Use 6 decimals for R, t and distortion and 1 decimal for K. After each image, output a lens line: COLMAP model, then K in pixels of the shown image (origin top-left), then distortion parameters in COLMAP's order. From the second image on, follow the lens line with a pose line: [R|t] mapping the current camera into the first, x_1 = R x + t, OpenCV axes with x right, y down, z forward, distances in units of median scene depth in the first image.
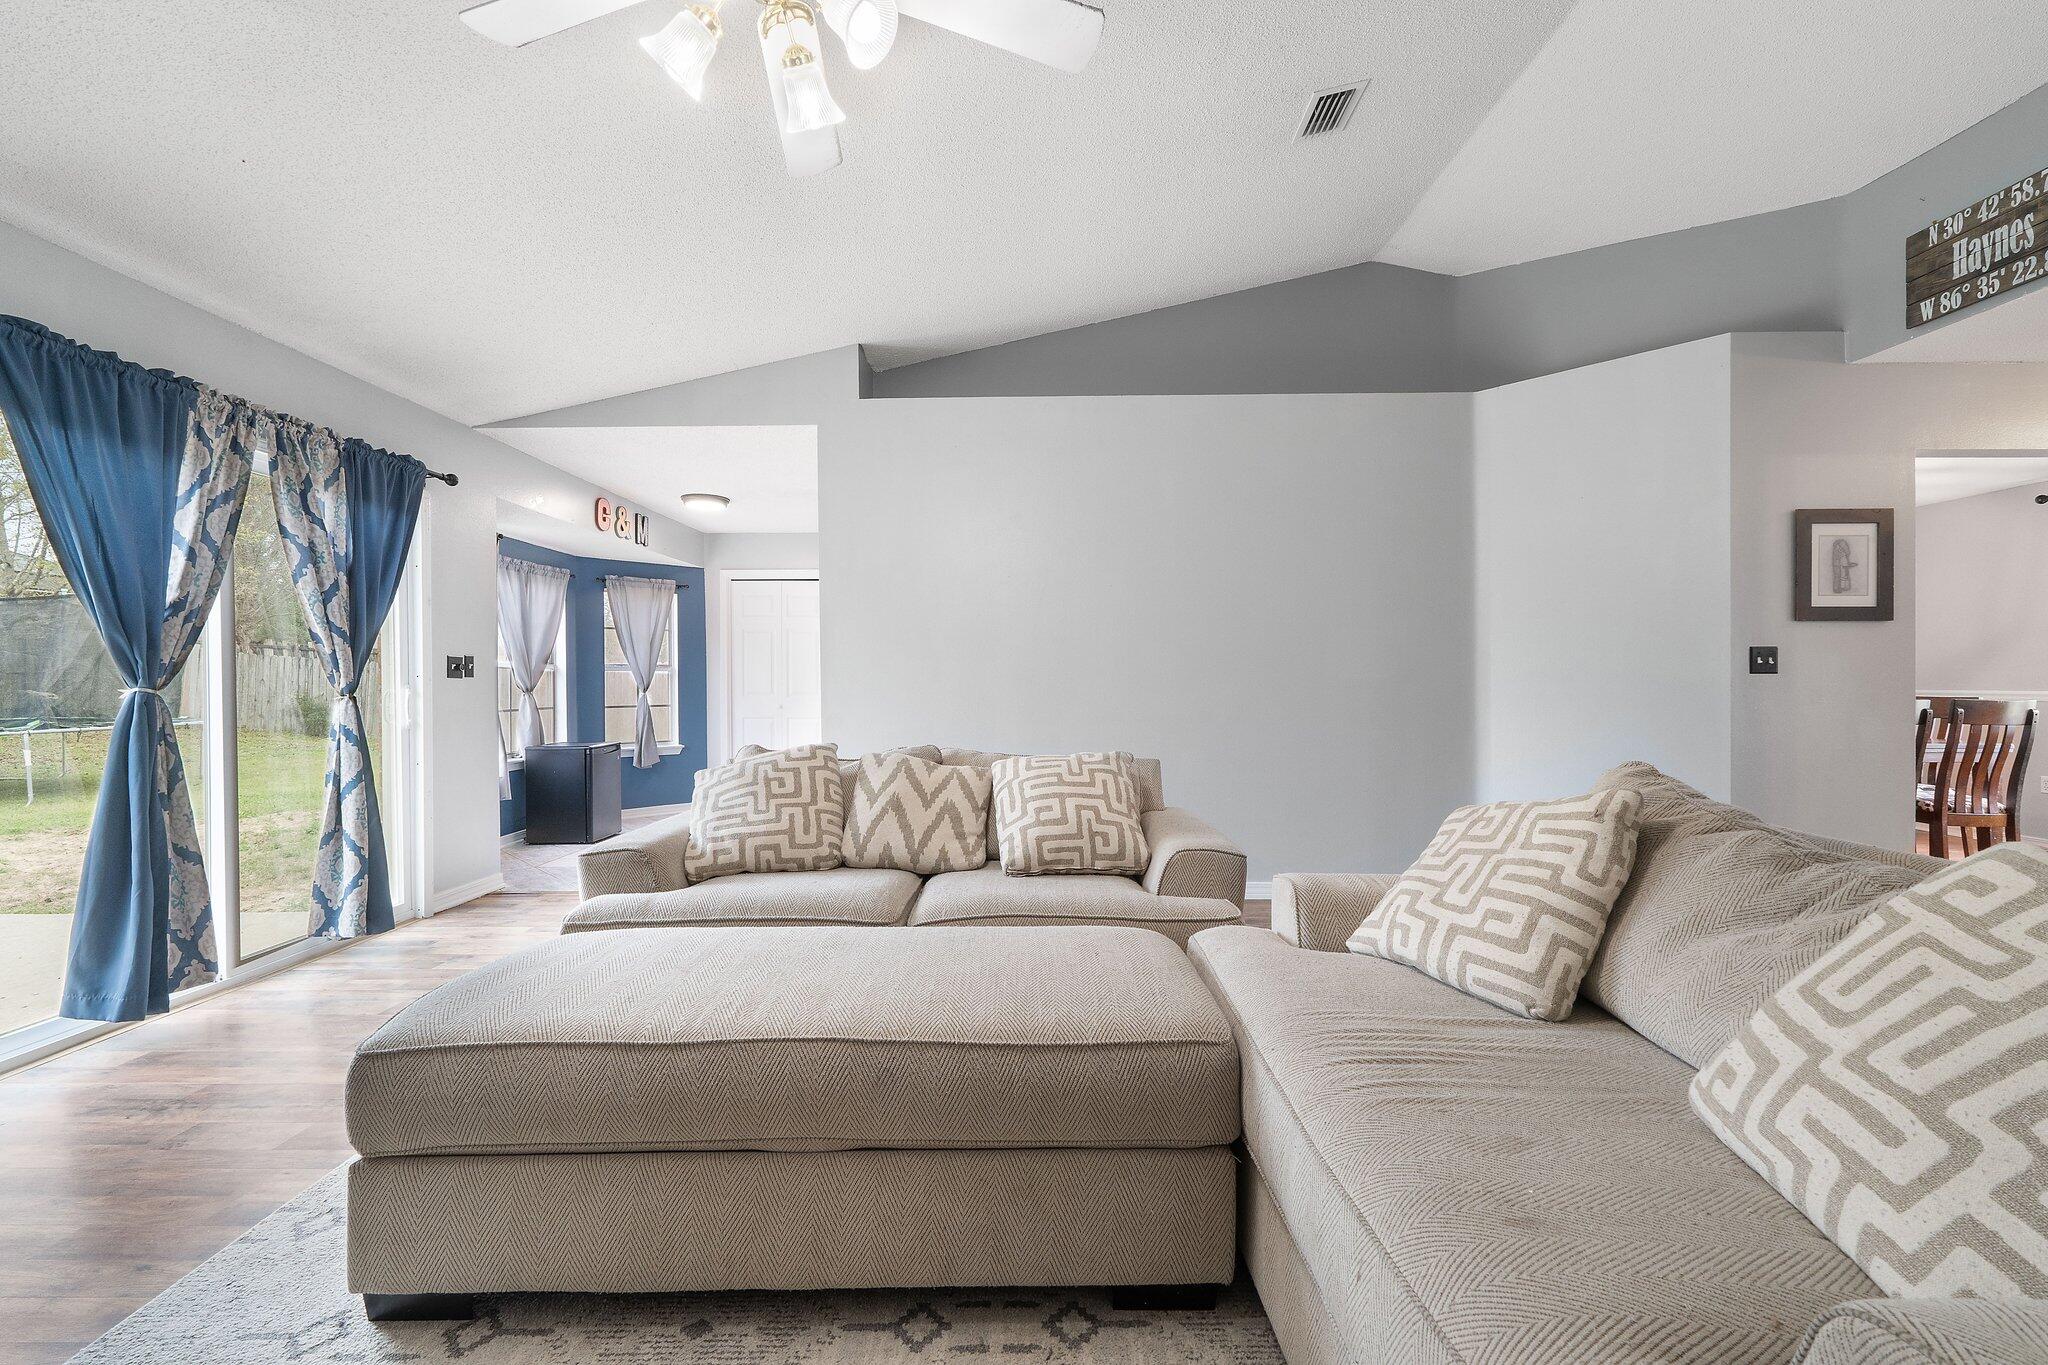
lens RADIAL K [[856.8, 0, 1032.3], [0, 856.8, 684.8], [0, 0, 1]] dist [0.007818, -0.001320]
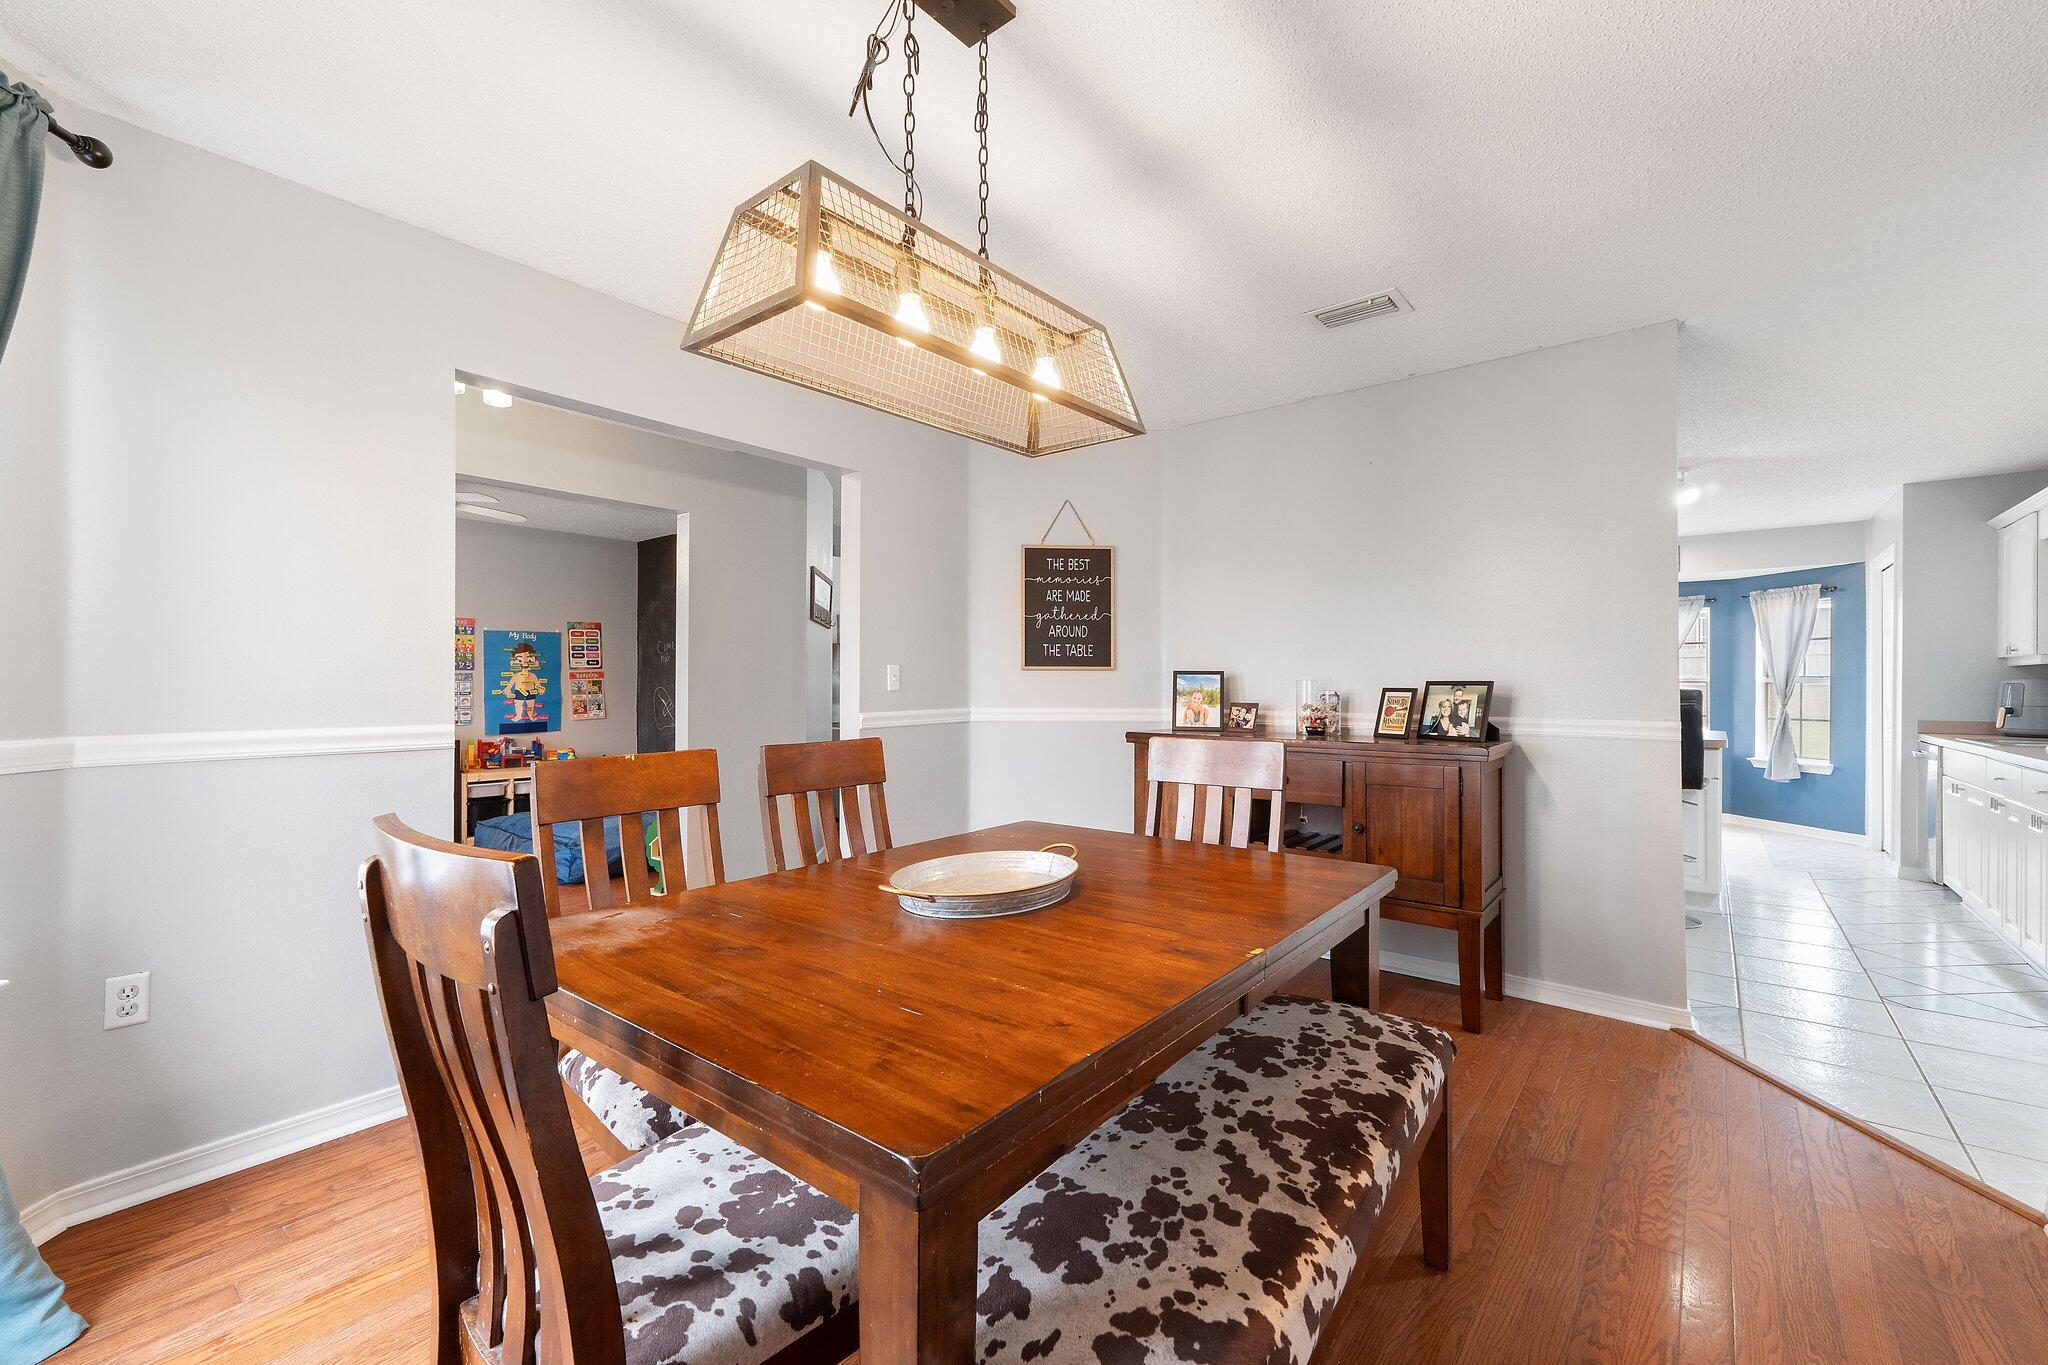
lens RADIAL K [[856.8, 0, 1014.7], [0, 856.8, 682.1], [0, 0, 1]] dist [0.007818, -0.001320]
pose [[-0.620343, 0.001536, -0.784329, 1.701312], [-0.002741, 0.999988, 0.004126, -0.037121], [0.784326, 0.004709, -0.620331, 1.809861]]
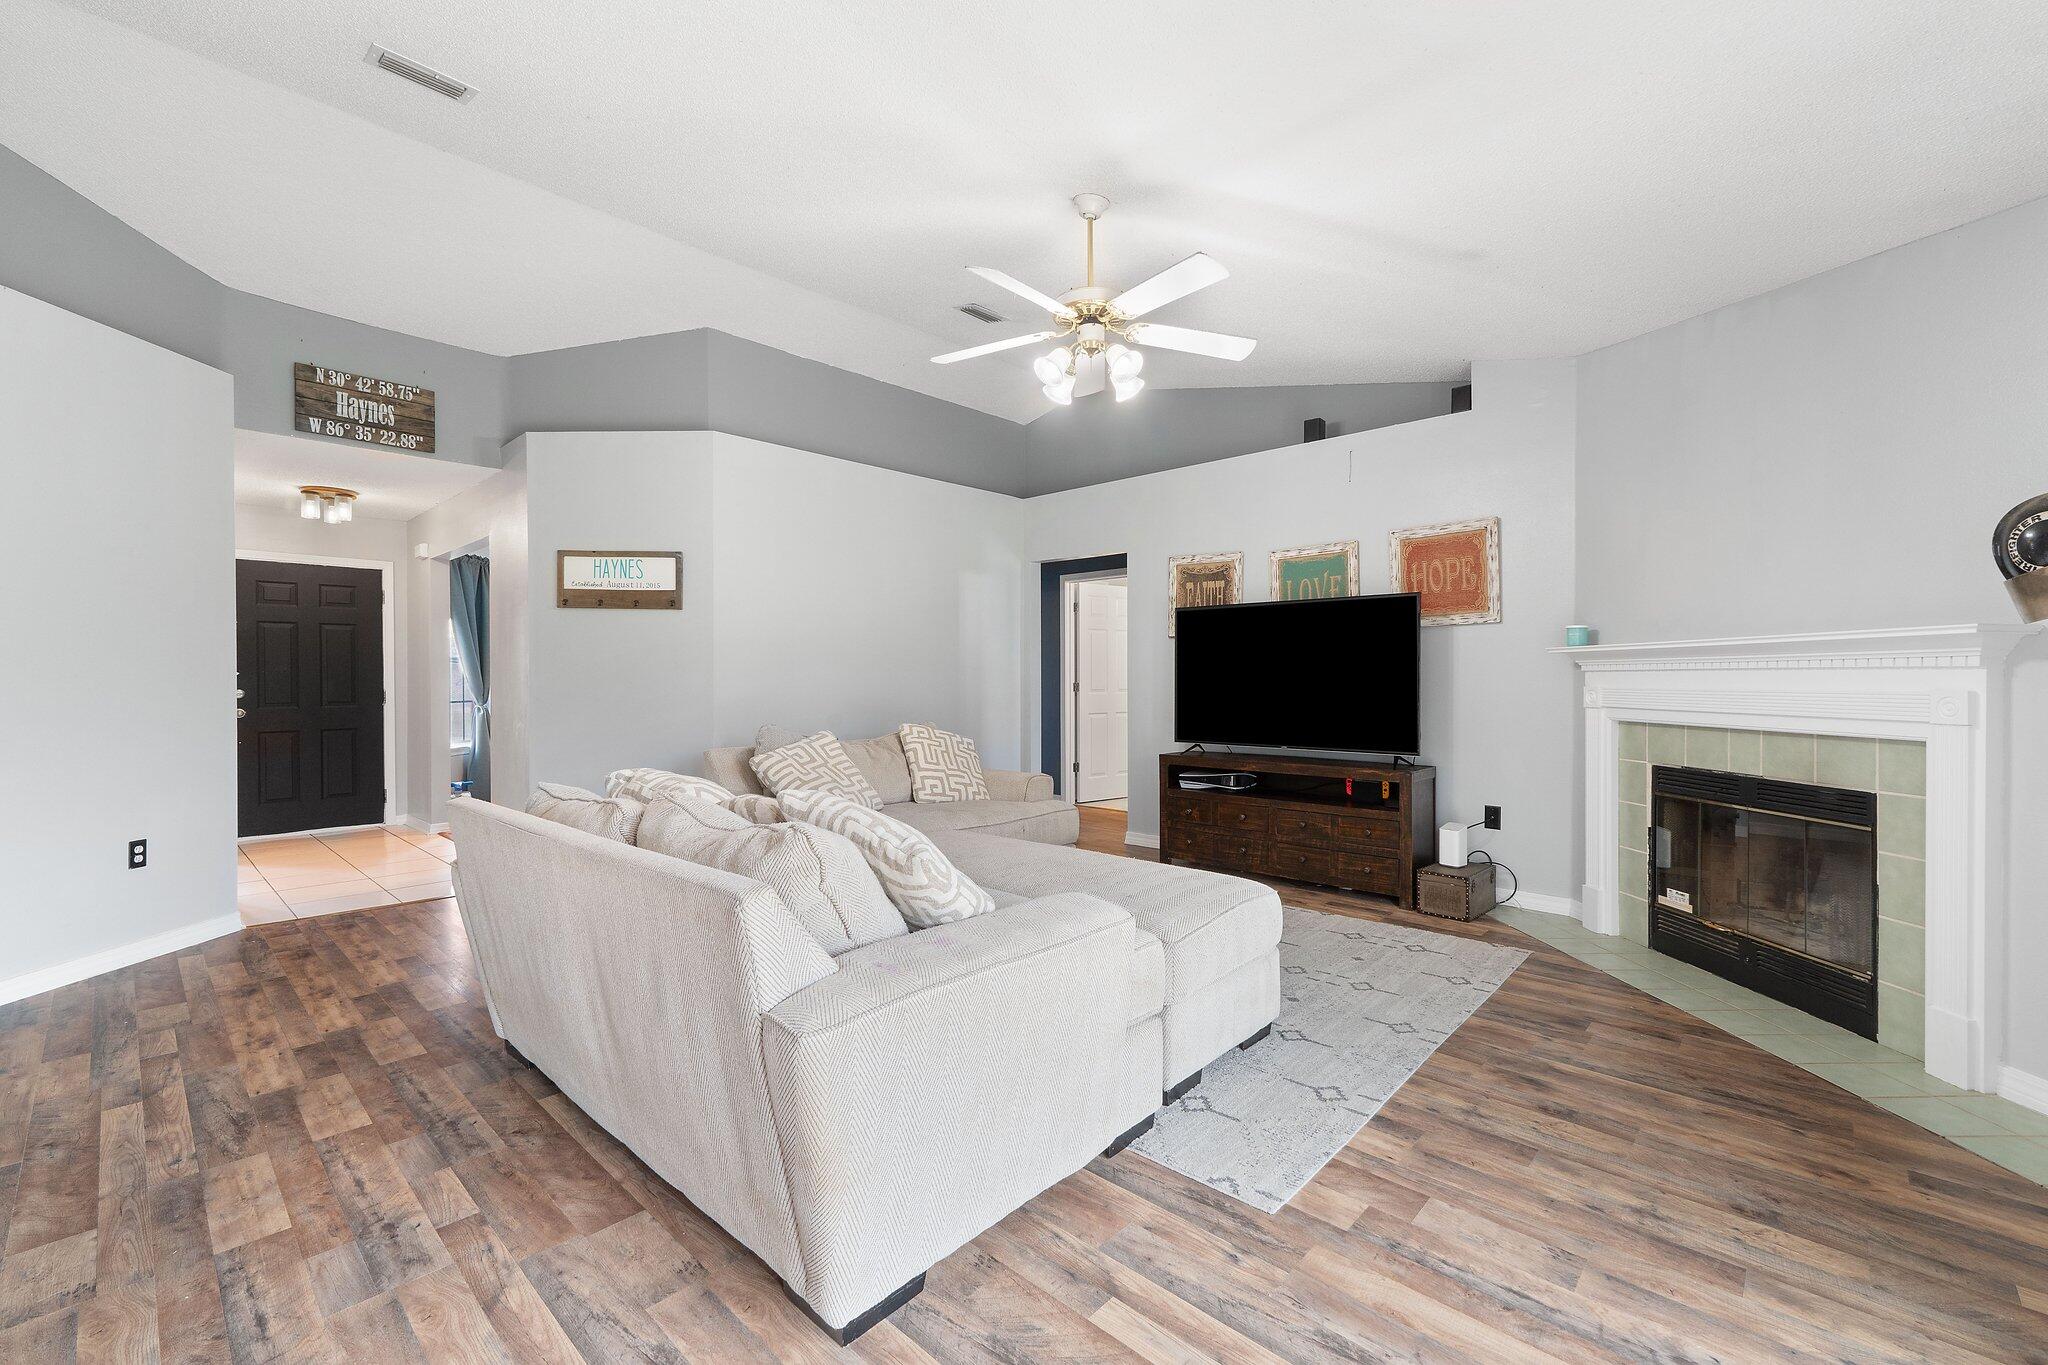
lens RADIAL K [[856.8, 0, 1023.8], [0, 856.8, 682.2], [0, 0, 1]] dist [0.007818, -0.001320]
pose [[-0.734304, 0.001395, 0.678819, -0.681249], [0.006224, 0.999970, 0.004678, -0.016511], [-0.678792, 0.007660, -0.734290, 1.135197]]
